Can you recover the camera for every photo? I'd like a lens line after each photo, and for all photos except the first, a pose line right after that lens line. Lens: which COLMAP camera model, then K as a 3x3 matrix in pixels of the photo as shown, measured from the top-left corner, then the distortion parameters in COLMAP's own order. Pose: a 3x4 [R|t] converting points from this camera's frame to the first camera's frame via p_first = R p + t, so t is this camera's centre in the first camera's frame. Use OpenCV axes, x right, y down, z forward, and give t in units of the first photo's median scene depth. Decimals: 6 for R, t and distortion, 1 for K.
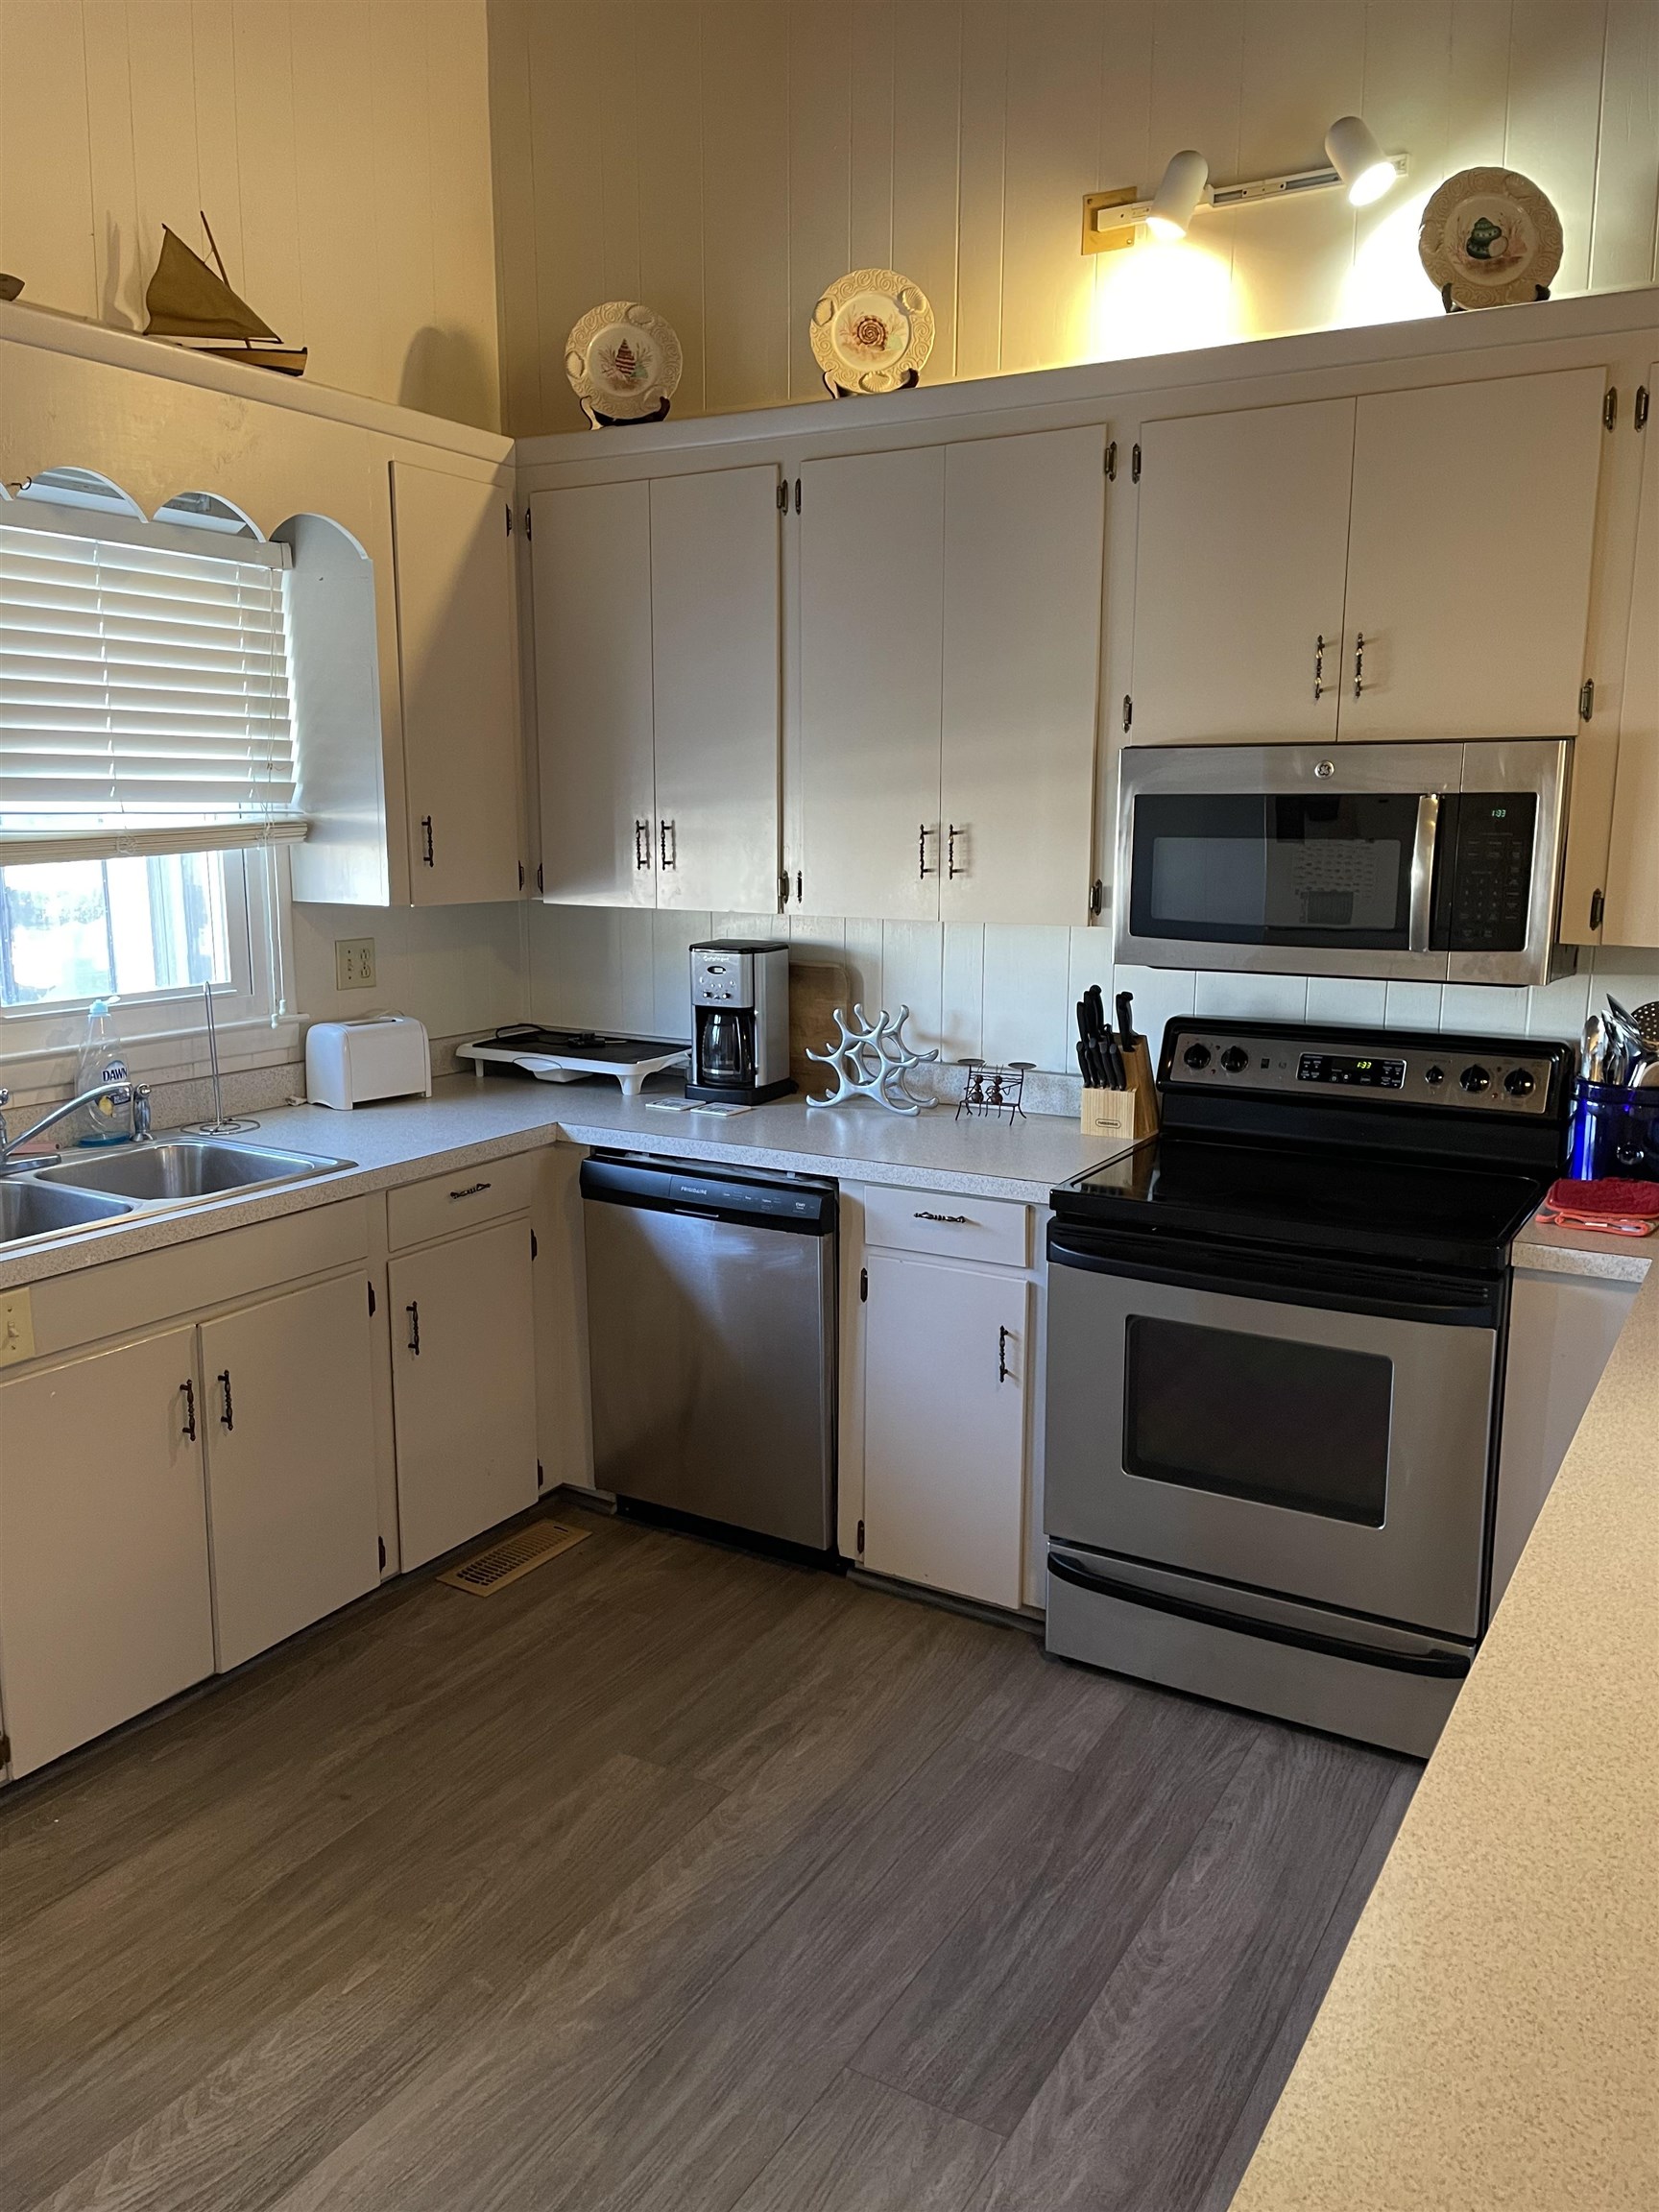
lens RADIAL K [[1663.1, 0, 831.9], [0, 1663.1, 1118.9], [0, 0, 1]] dist [0.079107, -0.096392]
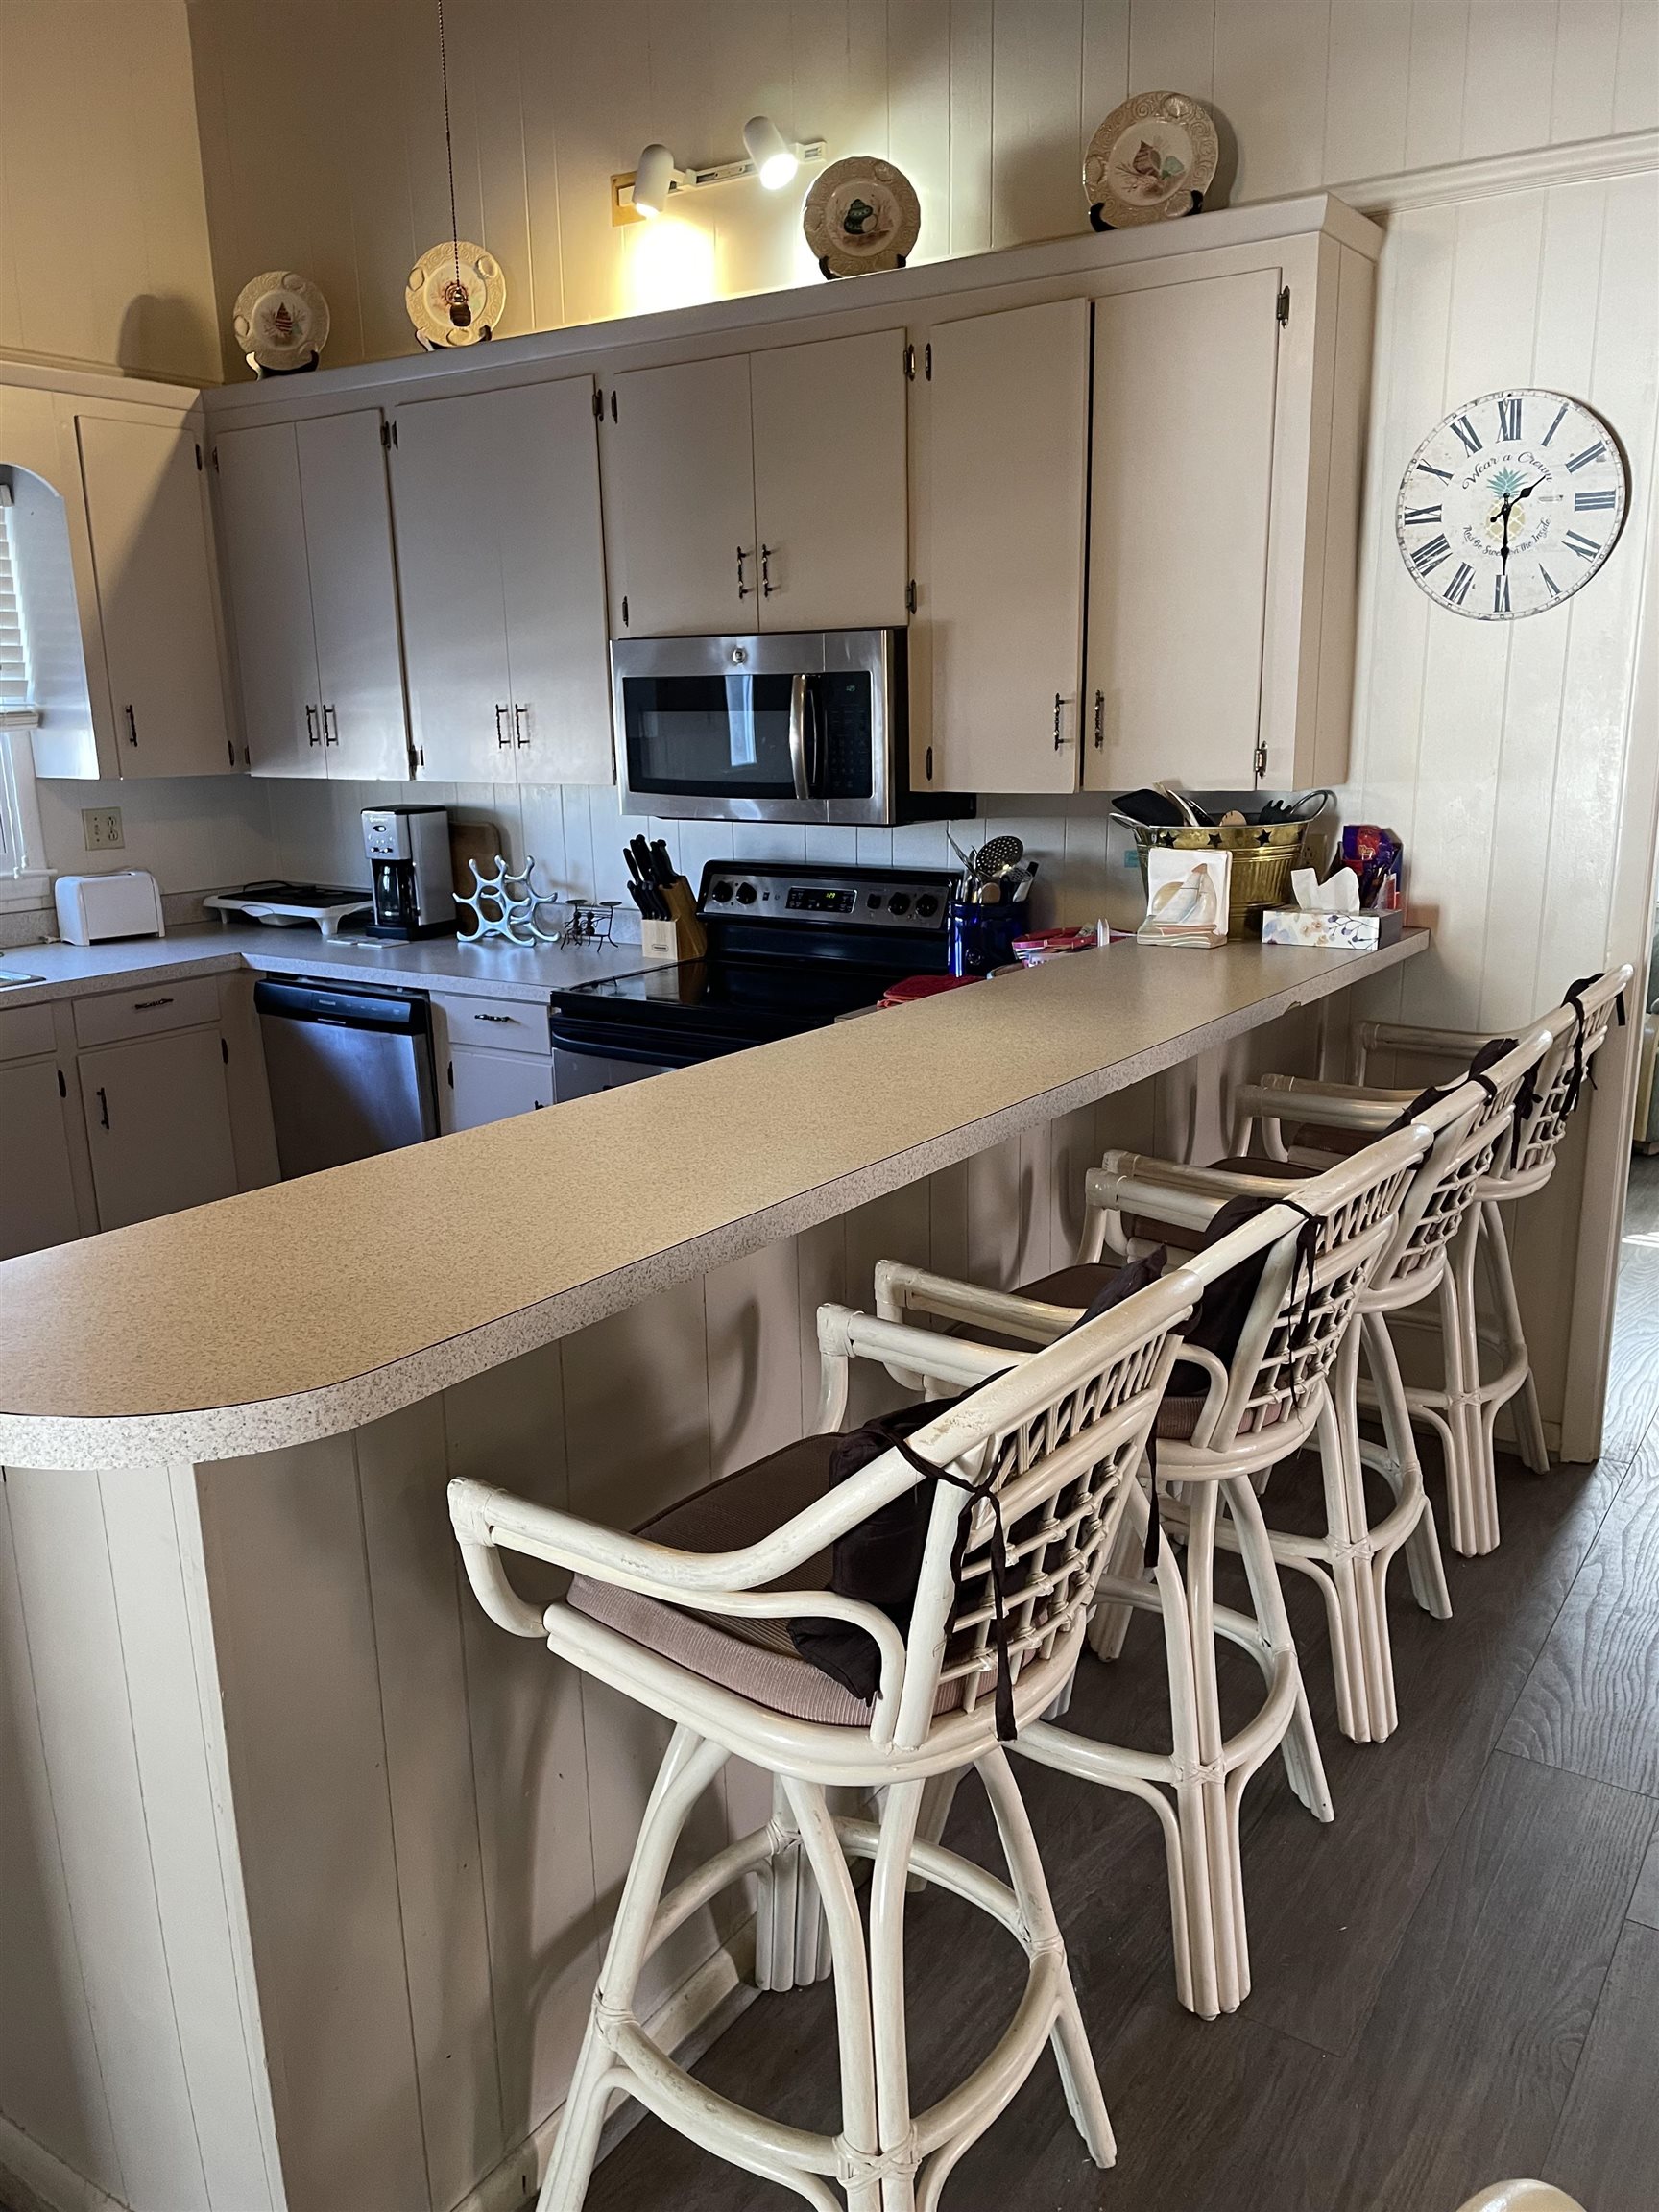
lens RADIAL K [[1678.0, 0, 826.3], [0, 1678.0, 1136.6], [0, 0, 1]] dist [0.070379, -0.086031]
pose [[0.997455, -0.002455, -0.071262, 0.367516], [0.007459, 0.997517, 0.070029, 0.054801], [0.070913, -0.070383, 0.994996, -0.241316]]
